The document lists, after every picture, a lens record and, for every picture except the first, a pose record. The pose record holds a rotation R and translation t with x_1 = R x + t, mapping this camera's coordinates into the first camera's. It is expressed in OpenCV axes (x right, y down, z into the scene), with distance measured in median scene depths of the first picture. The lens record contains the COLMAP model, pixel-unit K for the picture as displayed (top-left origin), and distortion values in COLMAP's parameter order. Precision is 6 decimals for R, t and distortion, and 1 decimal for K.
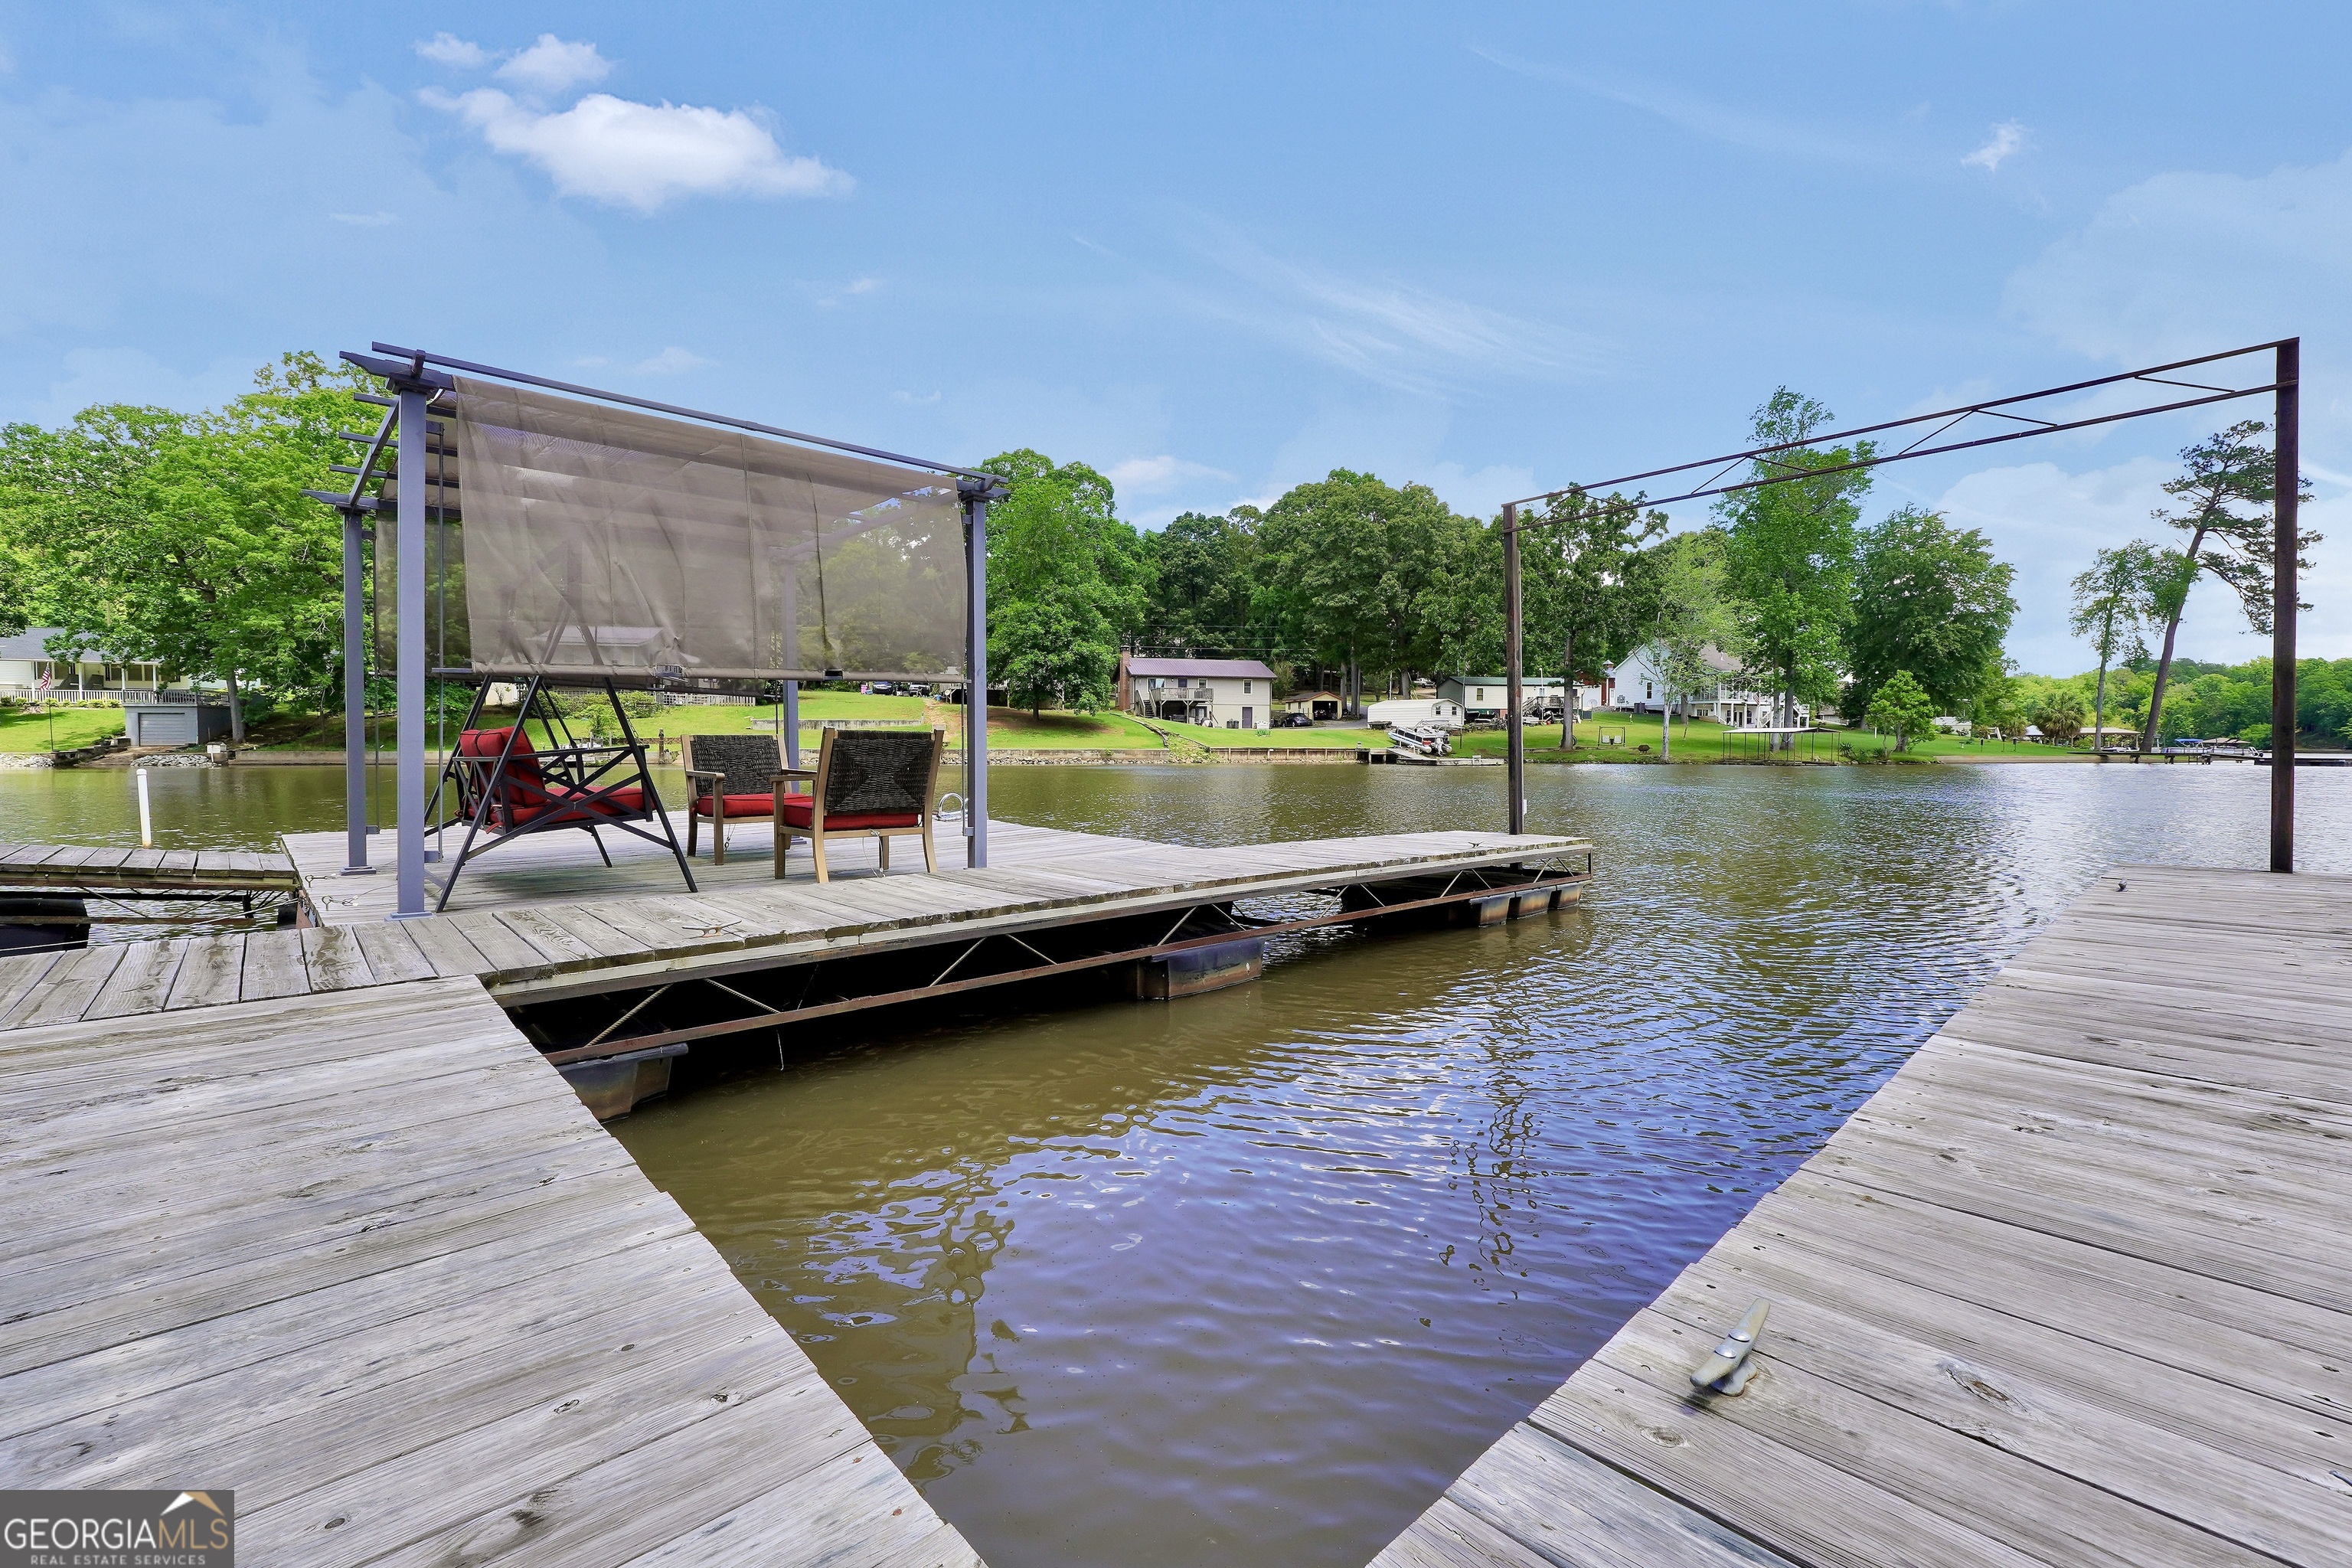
lens RADIAL K [[1017.7, 0, 1144.3], [0, 1017.7, 778.3], [0, 0, 1]] dist [-0.000379, 0.000514]
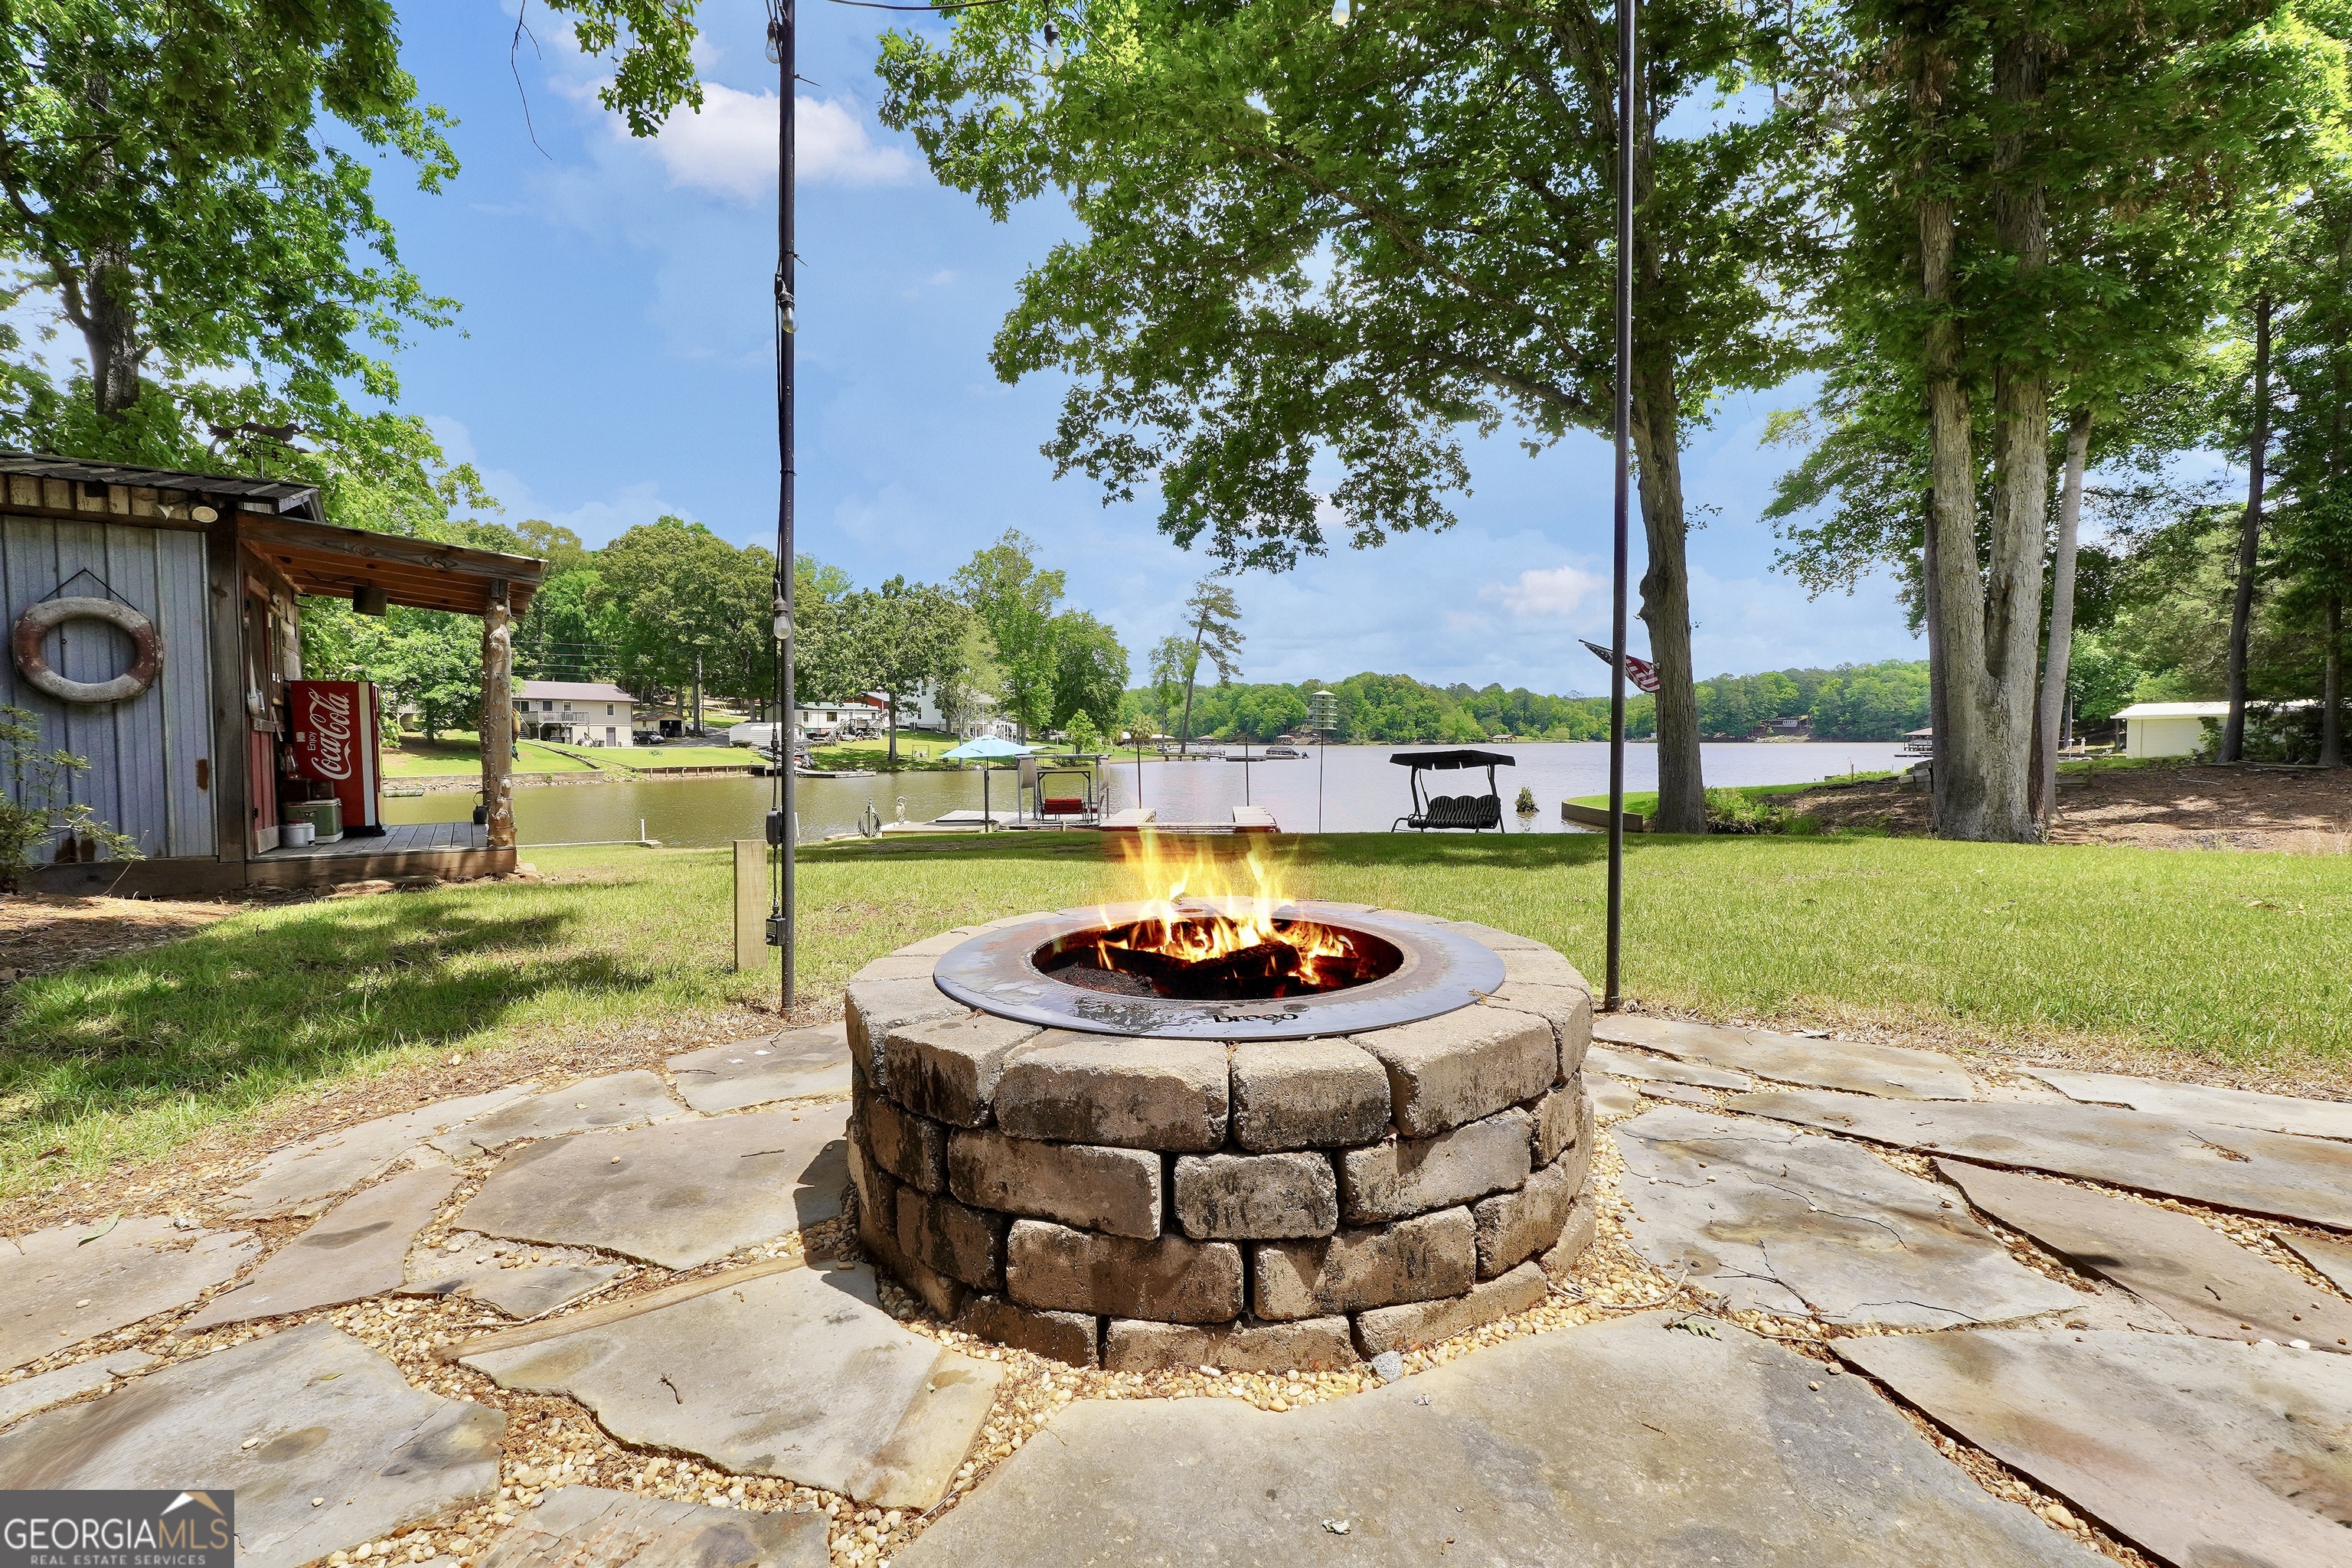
lens RADIAL K [[986.9, 0, 1157.5], [0, 986.9, 767.6], [0, 0, 1]] dist [-0.001881, -0.000095]
pose [[0.721424, -0.026678, 0.691979, -0.221269], [0.032675, 0.999456, 0.004468, -0.012161], [-0.691722, 0.019387, 0.721903, -0.191838]]
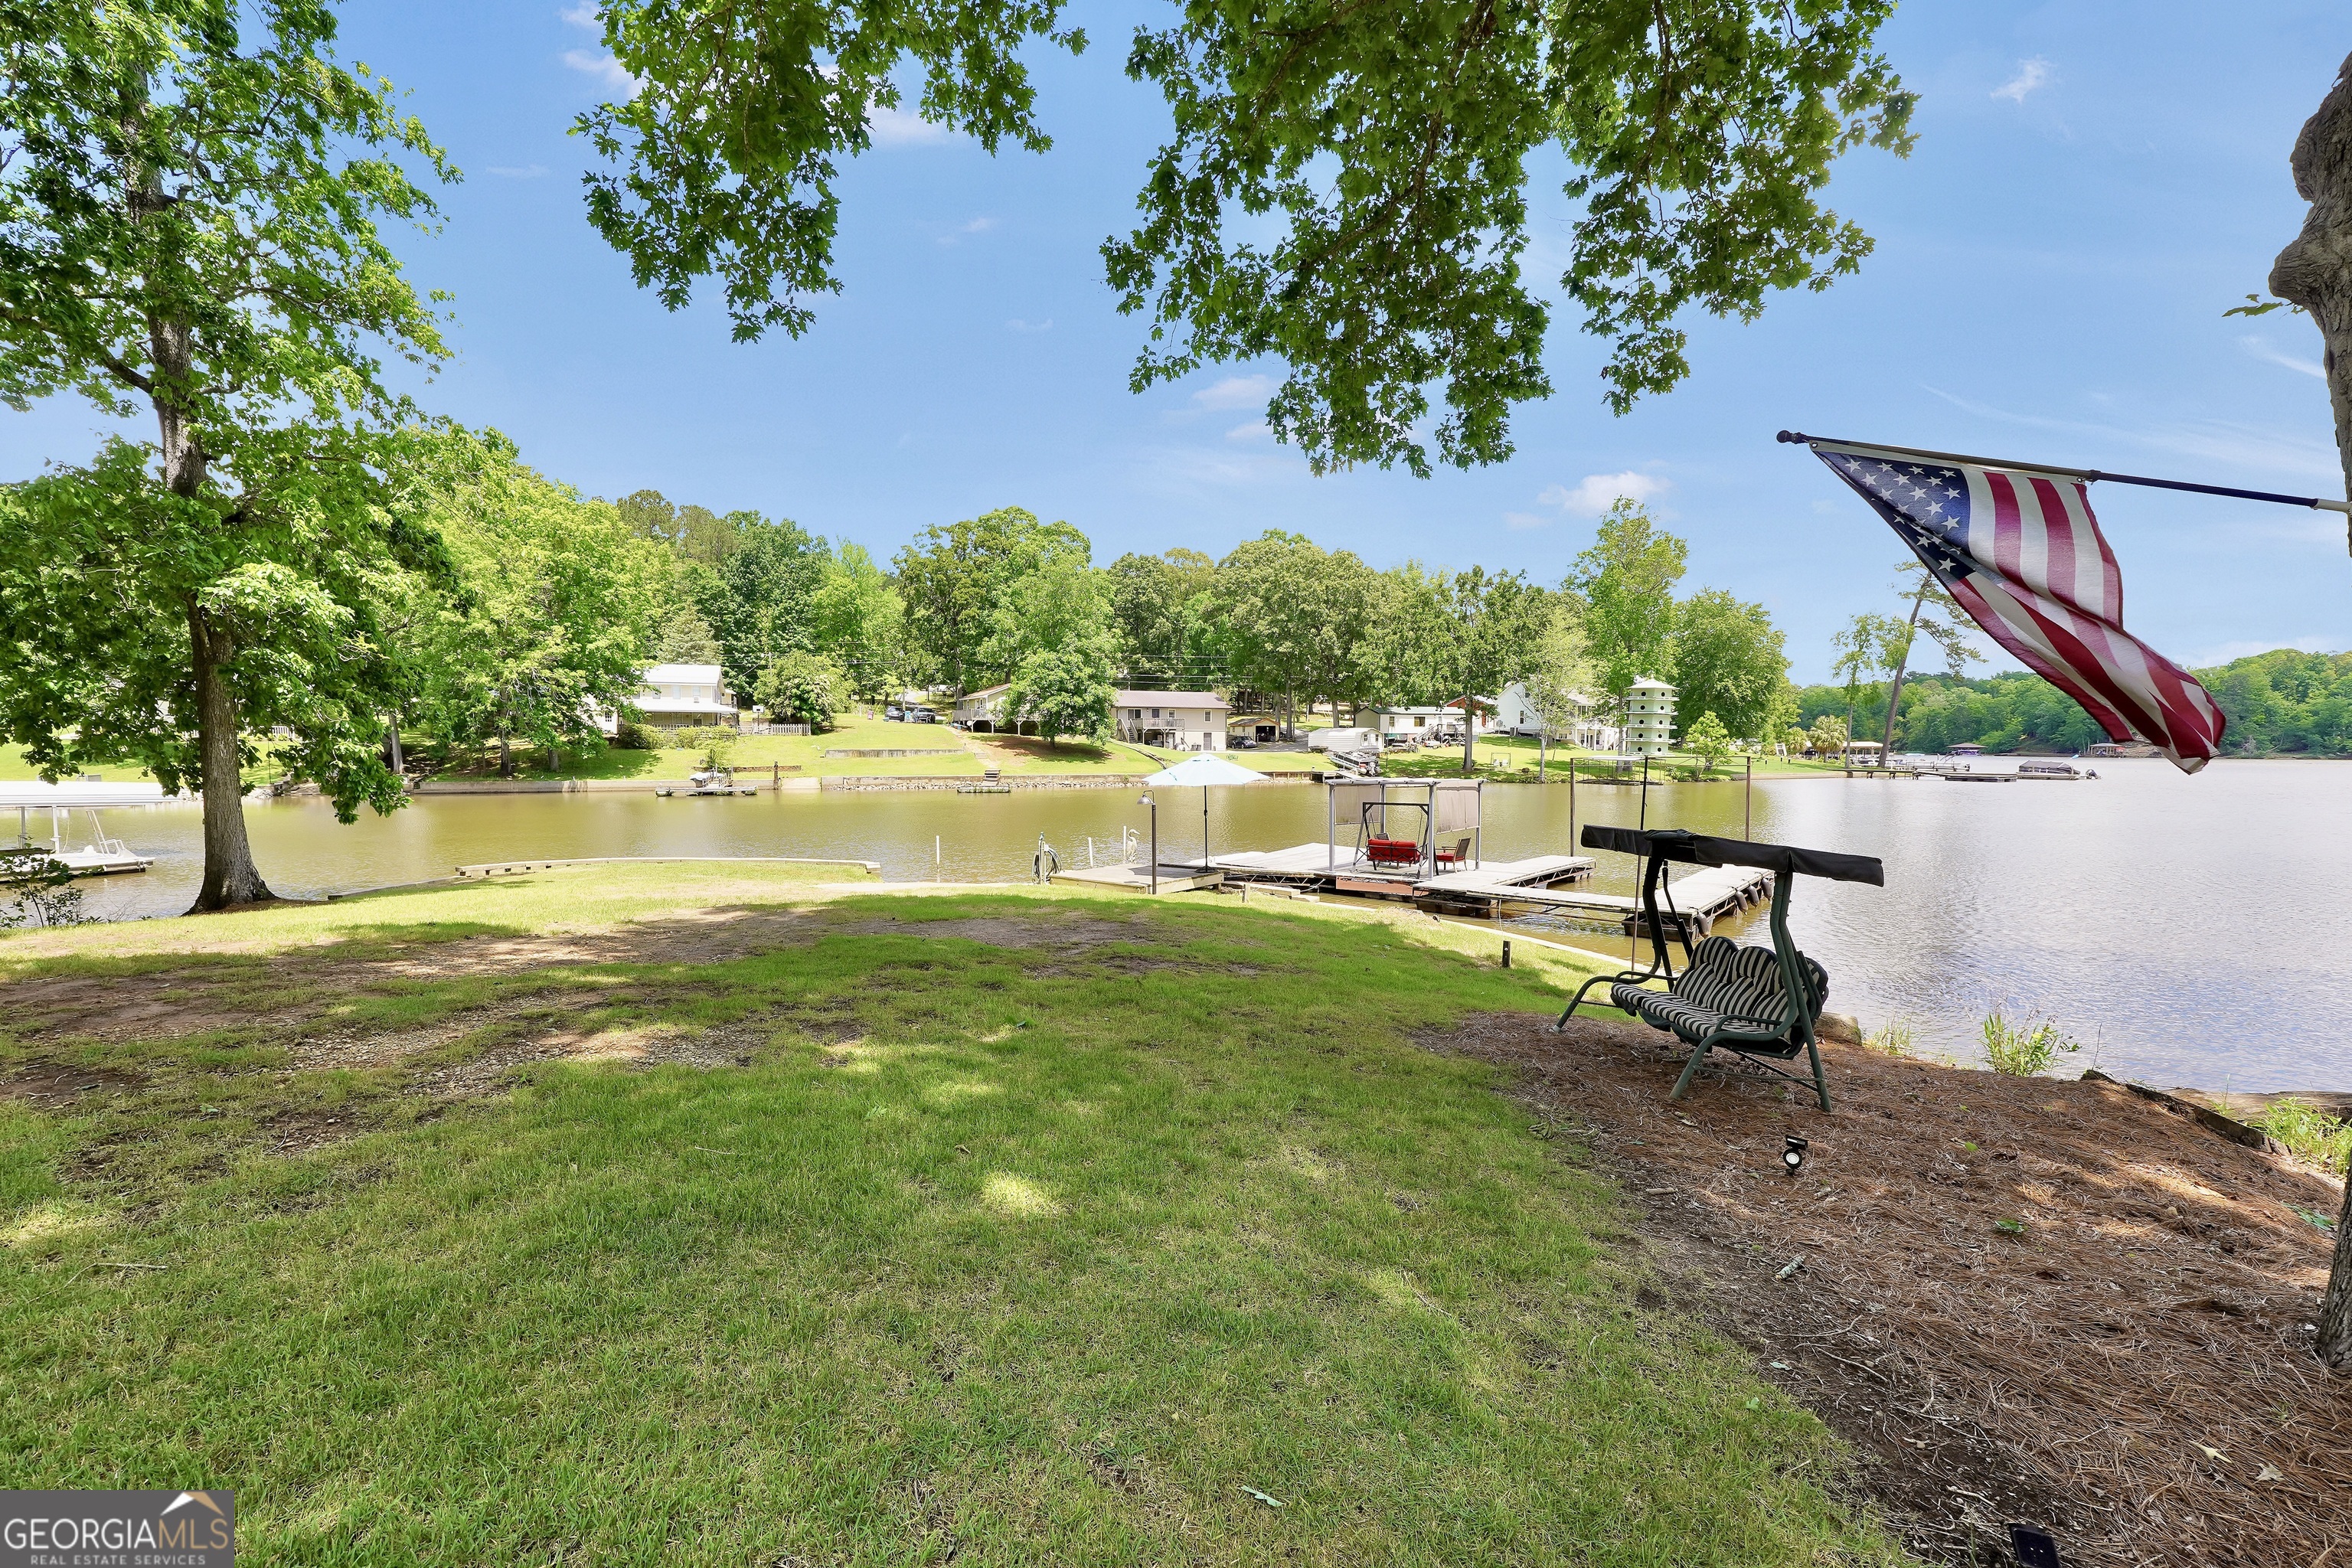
lens RADIAL K [[1003.3, 0, 1168.1], [0, 1003.3, 775.9], [0, 0, 1]] dist [0.000825, 0.000295]
pose [[0.990507, -0.003262, 0.137423, -0.110322], [0.003790, 0.999986, -0.003585, -0.015770], [-0.137410, 0.004072, 0.990506, -0.162876]]
